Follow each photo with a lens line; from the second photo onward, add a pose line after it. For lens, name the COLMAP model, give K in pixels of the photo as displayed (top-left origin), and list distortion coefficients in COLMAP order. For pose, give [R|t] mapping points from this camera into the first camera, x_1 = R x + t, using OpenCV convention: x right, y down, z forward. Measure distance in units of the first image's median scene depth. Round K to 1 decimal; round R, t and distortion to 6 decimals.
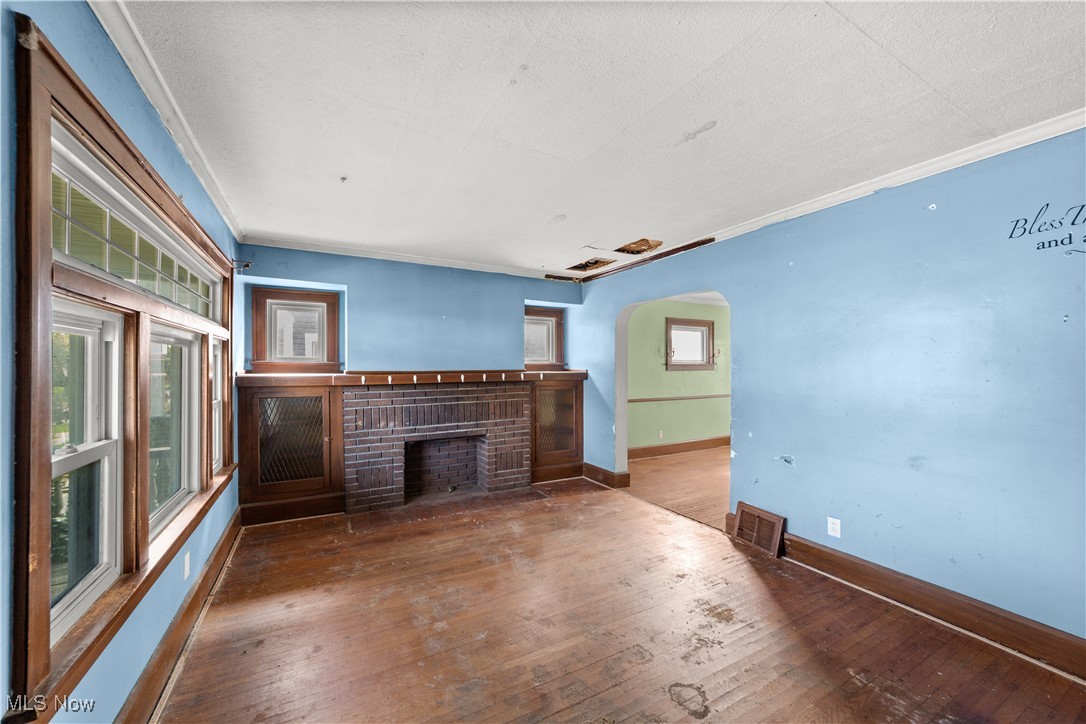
lens RADIAL K [[419.5, 0, 541.6], [0, 419.5, 365.8], [0, 0, 1]] dist [-0.011112, 0.004519]
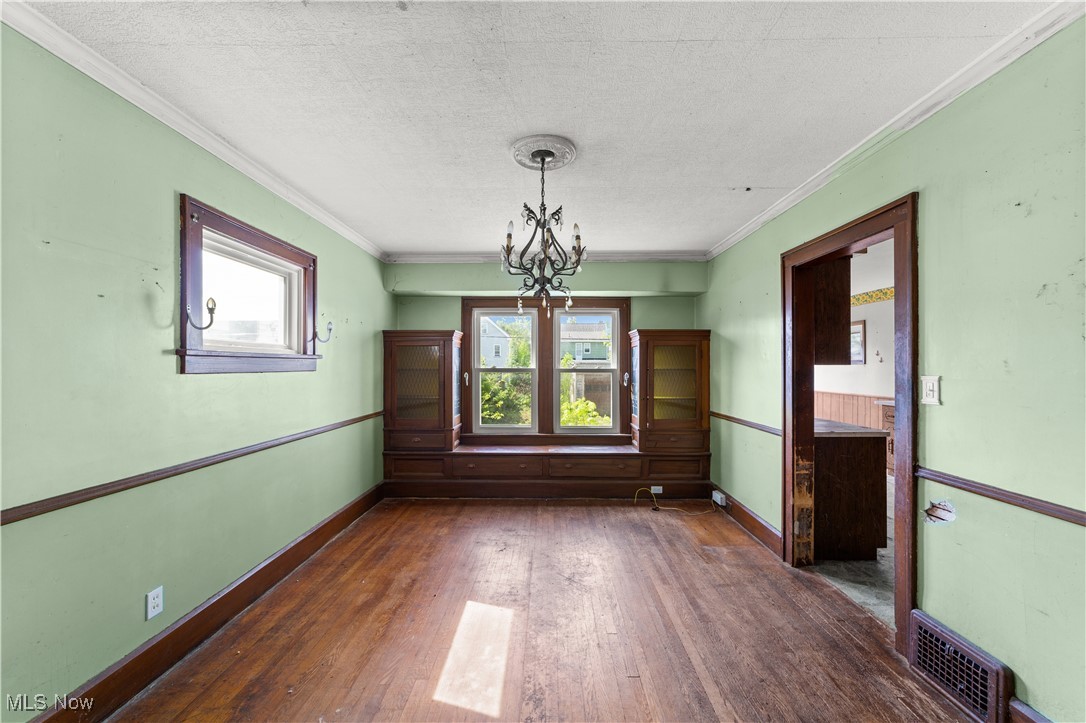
lens RADIAL K [[419.5, 0, 543.1], [0, 419.5, 365.0], [0, 0, 1]] dist [-0.011112, 0.004519]
pose [[0.490574, 0.006151, 0.871378, 0.259963], [-0.003523, 0.999981, -0.005076, 0.009782], [-0.871392, -0.000580, 0.490586, 0.988159]]
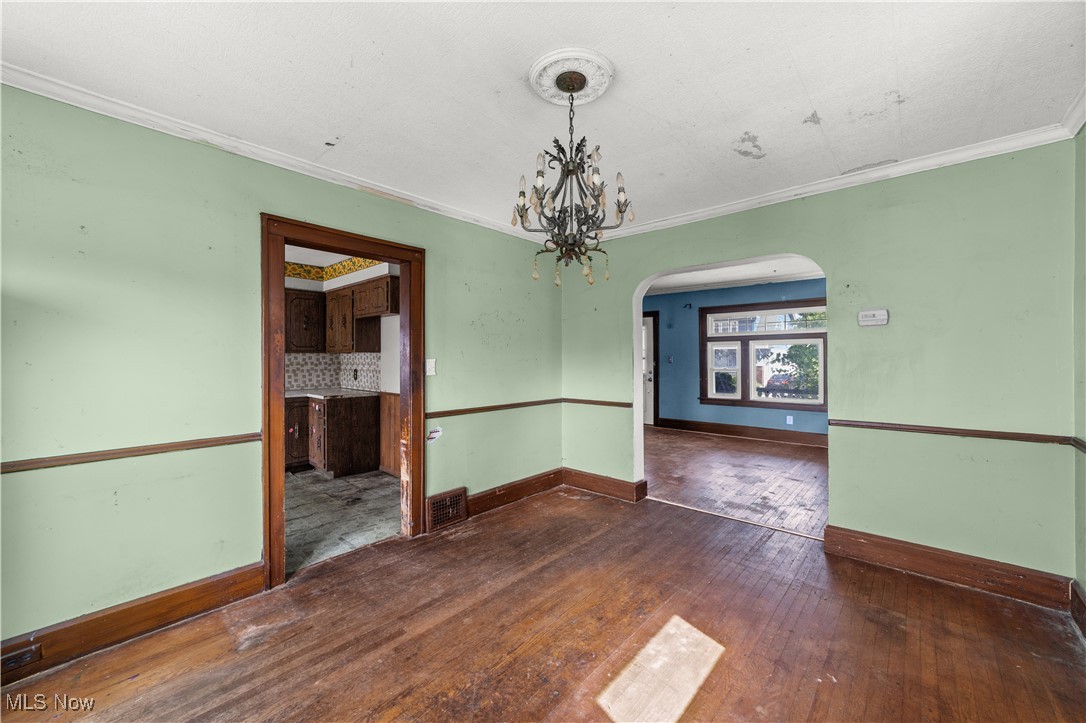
lens RADIAL K [[419.5, 0, 545.3], [0, 419.5, 359.4], [0, 0, 1]] dist [-0.011112, 0.004519]
pose [[-0.942150, 0.007391, -0.335109, 0.893825], [0.006808, 0.999973, 0.002917, 0.017018], [0.335122, 0.000467, -0.942175, 1.640126]]
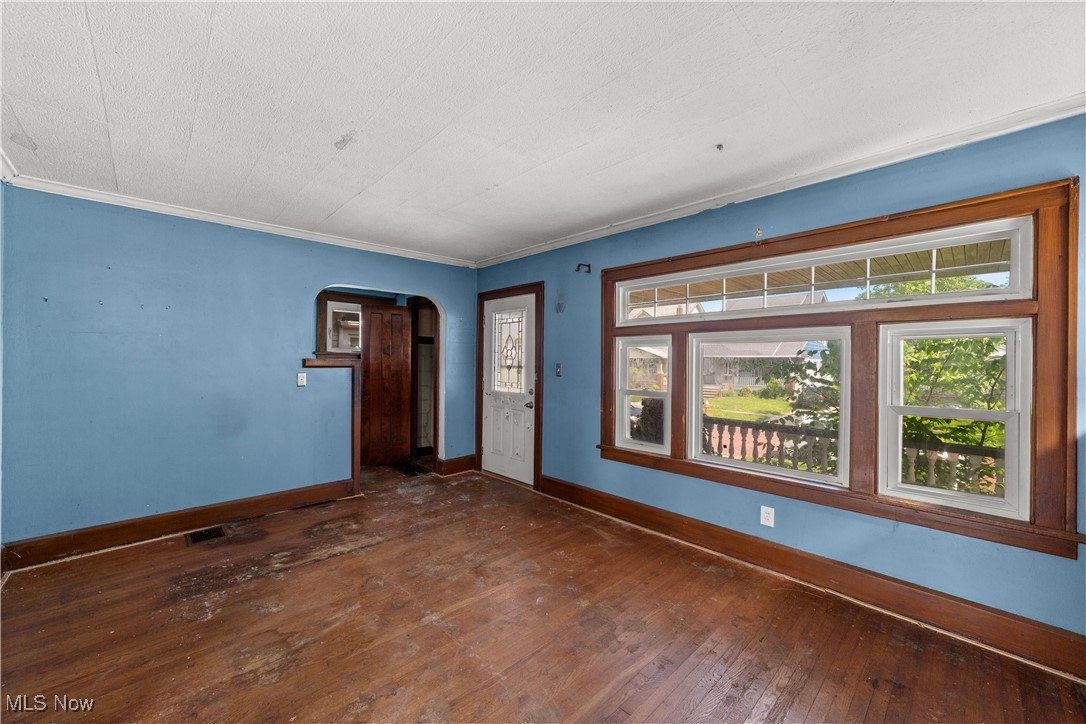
lens RADIAL K [[419.5, 0, 538.2], [0, 419.5, 364.7], [0, 0, 1]] dist [-0.011112, 0.004519]
pose [[-0.966968, -0.008566, -0.254753, 0.074224], [-0.009800, 0.999946, 0.003575, 0.011337], [0.254708, 0.005954, -0.967000, 1.052539]]
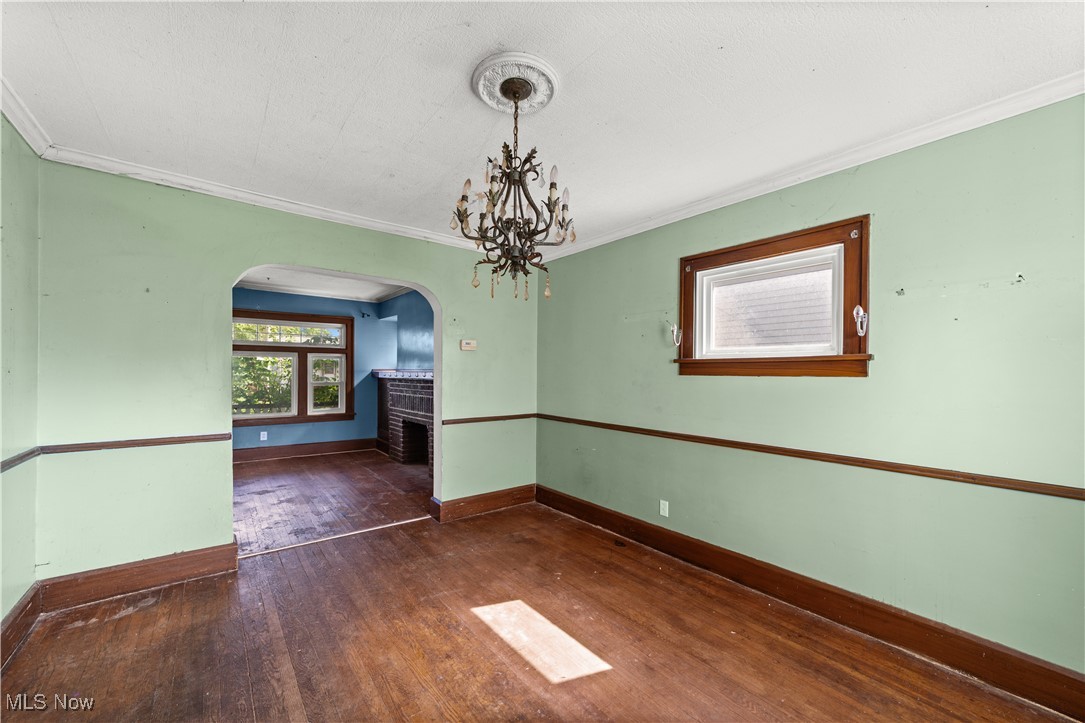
lens RADIAL K [[419.1, 0, 539.9], [0, 419.1, 373.1], [0, 0, 1]] dist [-0.011112, 0.004519]
pose [[0.168769, 0.005348, -0.985641, 1.135576], [-0.009546, 0.999947, 0.003791, 0.015298], [0.985609, 0.008770, 0.168811, 1.208062]]
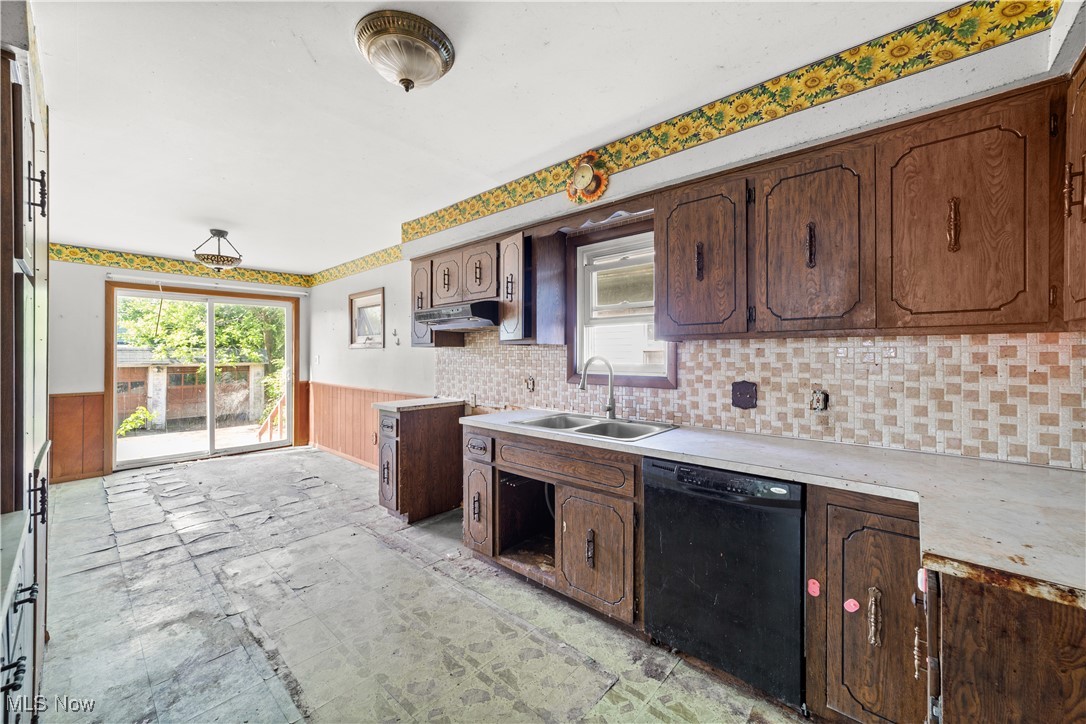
lens RADIAL K [[419.5, 0, 545.9], [0, 419.5, 353.9], [0, 0, 1]] dist [-0.011112, 0.004519]
pose [[-0.346522, -0.003017, 0.938037, 0.942485], [0.002679, 0.999988, 0.004206, 0.010467], [-0.938038, 0.003971, -0.346509, 0.687247]]
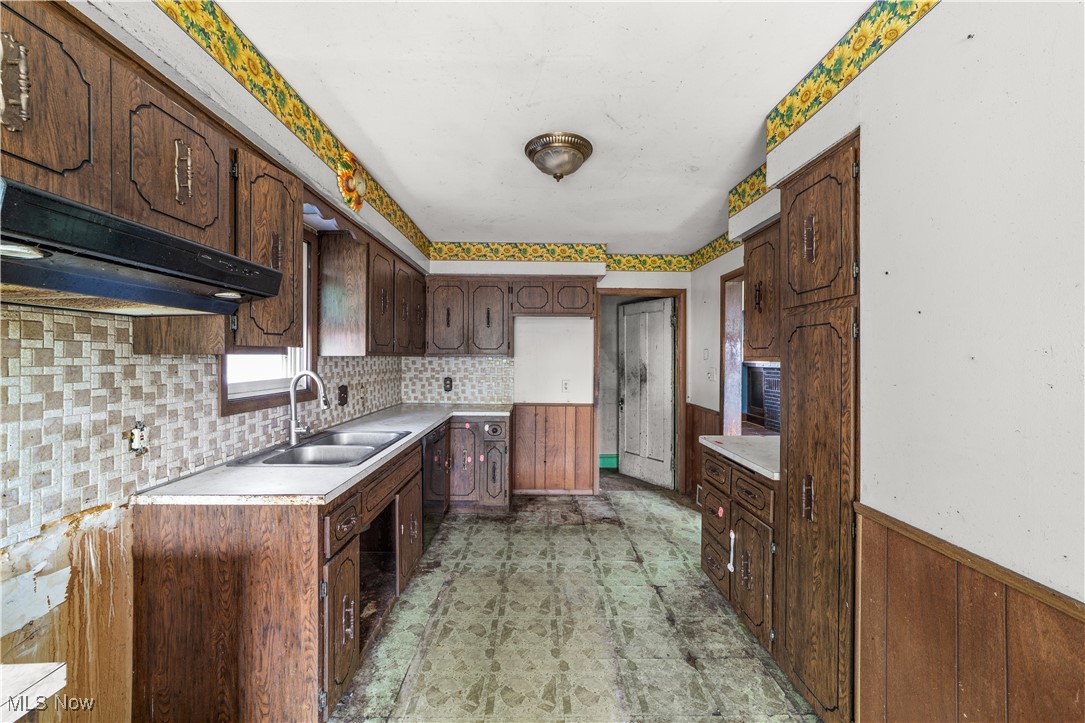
lens RADIAL K [[419.1, 0, 543.0], [0, 419.1, 357.3], [0, 0, 1]] dist [-0.011112, 0.004519]
pose [[-0.459047, -0.003959, -0.888403, 1.797636], [-0.000786, 0.999991, -0.004050, 0.002691], [0.888412, -0.001161, -0.459046, 0.898171]]
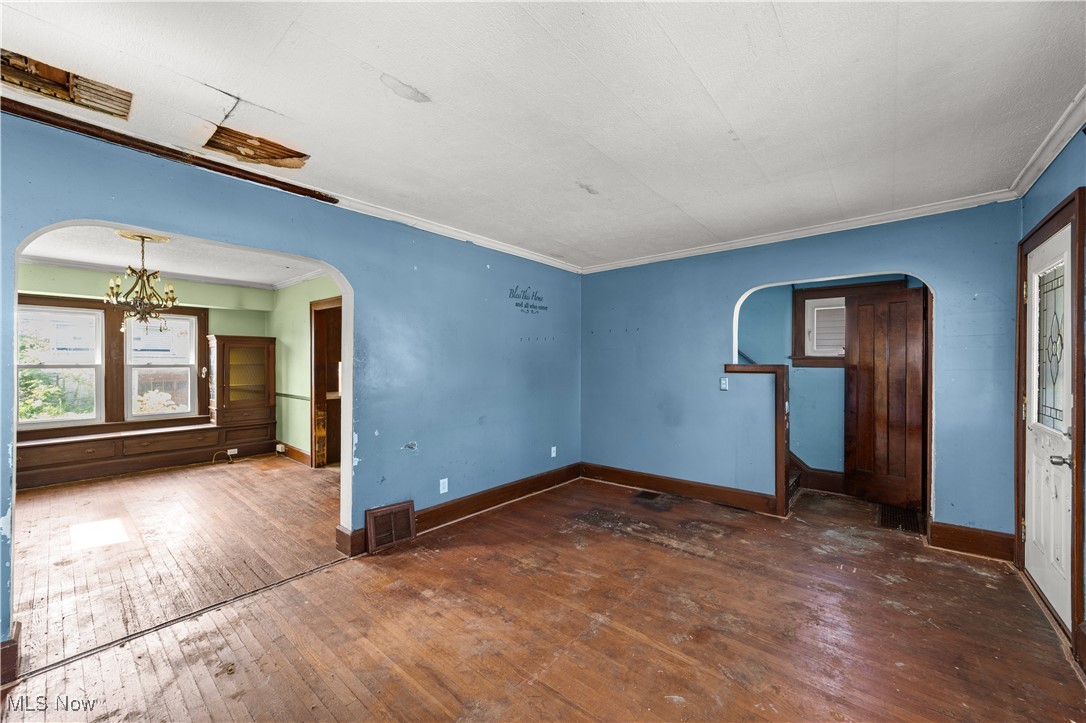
lens RADIAL K [[419.5, 0, 542.4], [0, 419.5, 364.0], [0, 0, 1]] dist [-0.011112, 0.004519]
pose [[-0.360039, -0.005052, 0.932924, -0.403661], [-0.003176, 0.999986, 0.004189, 0.003196], [-0.932932, -0.001455, -0.360050, 0.778728]]
